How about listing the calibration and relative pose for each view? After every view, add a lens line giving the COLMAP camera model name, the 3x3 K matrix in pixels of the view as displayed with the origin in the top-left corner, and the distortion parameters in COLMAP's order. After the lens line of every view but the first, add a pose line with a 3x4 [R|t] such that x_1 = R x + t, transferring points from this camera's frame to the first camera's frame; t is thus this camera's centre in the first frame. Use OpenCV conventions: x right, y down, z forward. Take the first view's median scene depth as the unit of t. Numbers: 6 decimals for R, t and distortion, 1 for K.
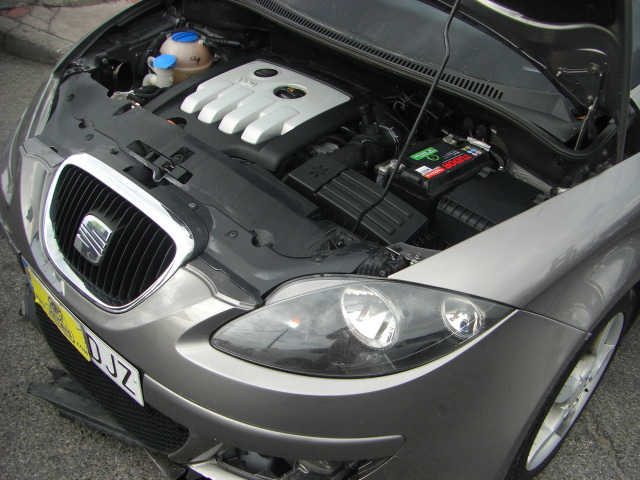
lens RADIAL K [[712.9, 0, 326.2], [0, 712.9, 237.3], [0, 0, 1]] dist [-0.136455, 0.000000]
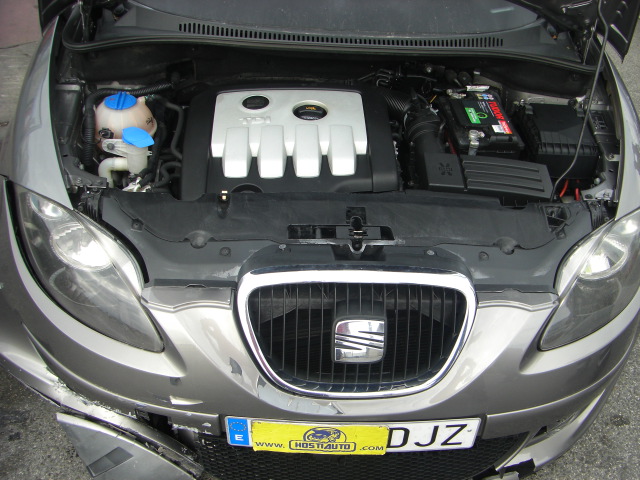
lens RADIAL K [[712.9, 0, 332.8], [0, 712.9, 252.5], [0, 0, 1]] dist [-0.136455, 0.000000]
pose [[0.696892, -0.492538, 0.521294, -0.731287], [0.410567, 0.869968, 0.273111, -0.339627], [-0.588027, 0.023698, 0.808494, 0.258116]]
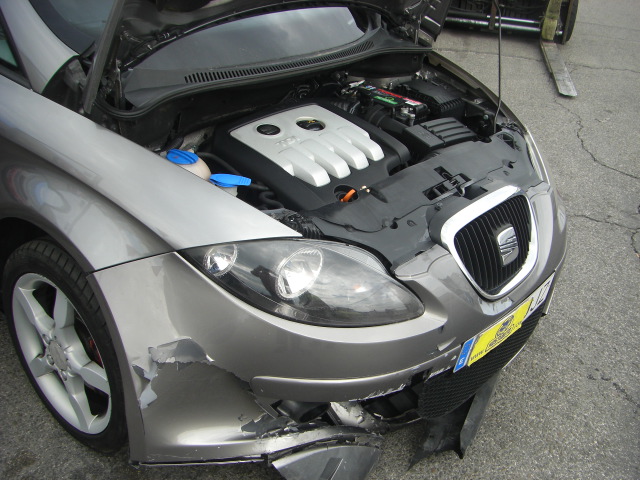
lens RADIAL K [[712.9, 0, 322.0], [0, 712.9, 245.1], [0, 0, 1]] dist [-0.136455, 0.000000]
pose [[-0.031557, -0.590389, 0.806502, -1.266529], [0.460031, 0.707777, 0.536119, -0.784748], [-0.887342, 0.387935, 0.249262, 0.918997]]
